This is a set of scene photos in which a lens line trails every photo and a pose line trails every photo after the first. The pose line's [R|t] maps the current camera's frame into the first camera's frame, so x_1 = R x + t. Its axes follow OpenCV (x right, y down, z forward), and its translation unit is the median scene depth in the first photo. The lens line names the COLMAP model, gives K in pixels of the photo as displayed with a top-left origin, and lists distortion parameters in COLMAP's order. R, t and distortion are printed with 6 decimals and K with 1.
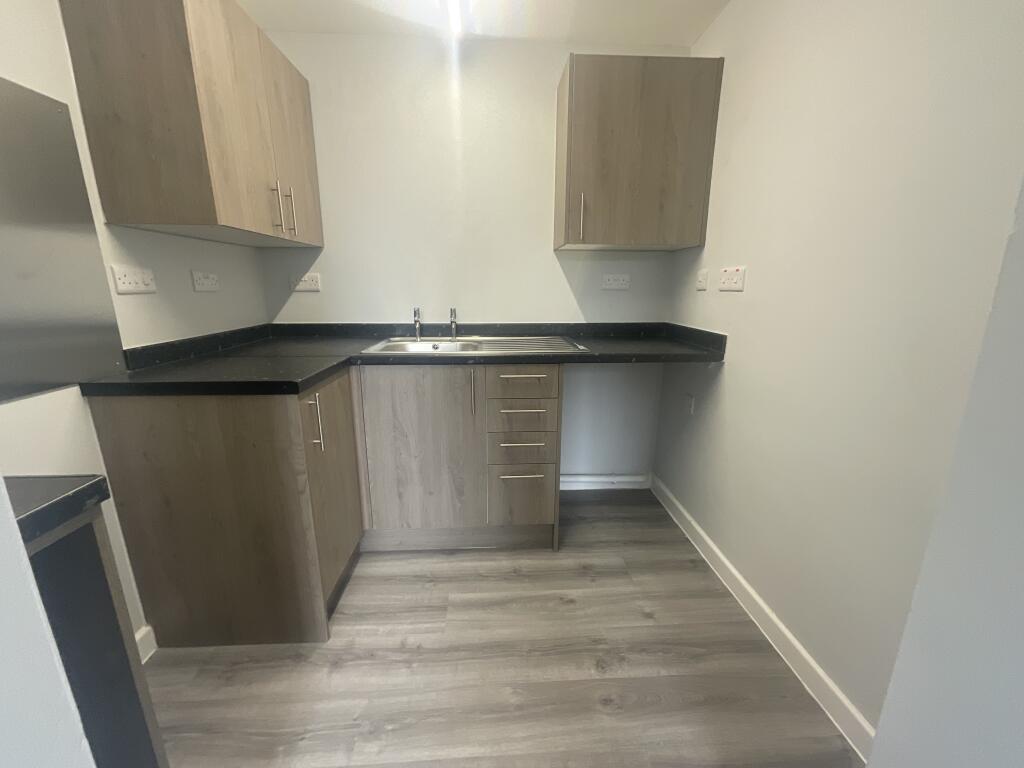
lens RADIAL K [[414.9, 0, 512.0], [0, 414.9, 384.0], [0, 0, 1]] dist [-0.000080, 0.000145]
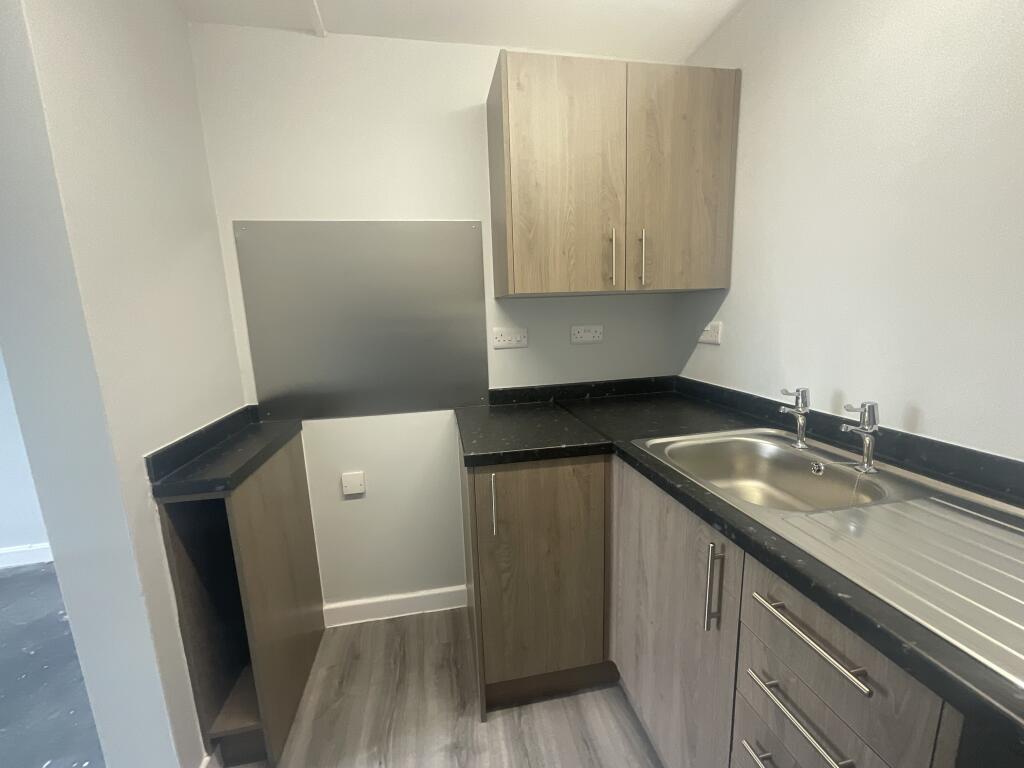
lens RADIAL K [[416.3, 0, 512.0], [0, 416.3, 384.0], [0, 0, 1]] dist [-0.027649, 0.016556]
pose [[0.134950, 0.162924, -0.977366, 0.335746], [-0.195268, 0.971418, 0.134971, -0.255036], [0.971421, 0.172634, 0.162906, 0.729331]]
